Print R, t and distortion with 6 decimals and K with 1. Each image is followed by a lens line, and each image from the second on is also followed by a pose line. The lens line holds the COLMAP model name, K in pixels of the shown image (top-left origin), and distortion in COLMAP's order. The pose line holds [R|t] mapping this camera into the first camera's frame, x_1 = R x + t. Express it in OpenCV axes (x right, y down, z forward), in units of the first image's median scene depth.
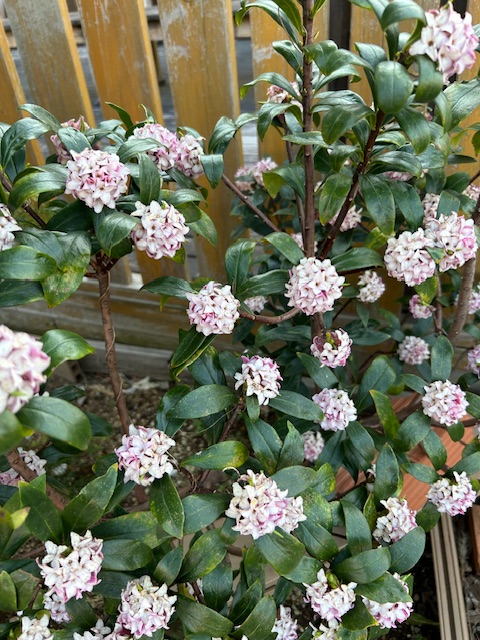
lens RADIAL K [[488.7, 0, 240.0], [0, 488.7, 320.0], [0, 0, 1]] dist [0.001067, 0.000760]
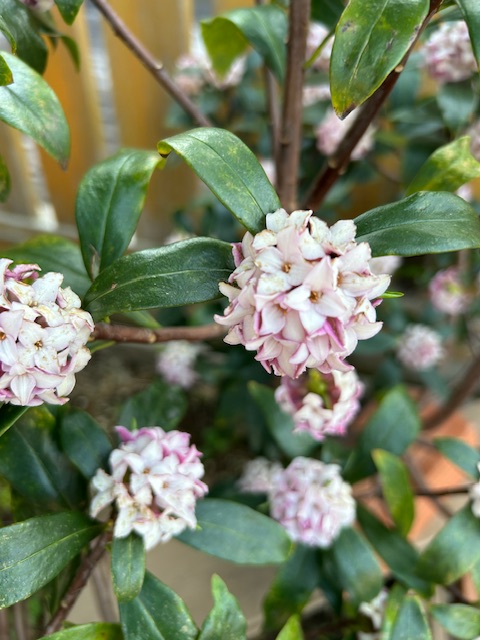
lens RADIAL K [[639.9, 0, 240.0], [0, 639.9, 320.0], [0, 0, 1]] dist [-0.004682, -0.009879]
pose [[0.993889, 0.057748, 0.094077, 0.056798], [-0.063946, 0.995883, 0.064251, -0.066315], [-0.089979, -0.069874, 0.993489, 0.471567]]
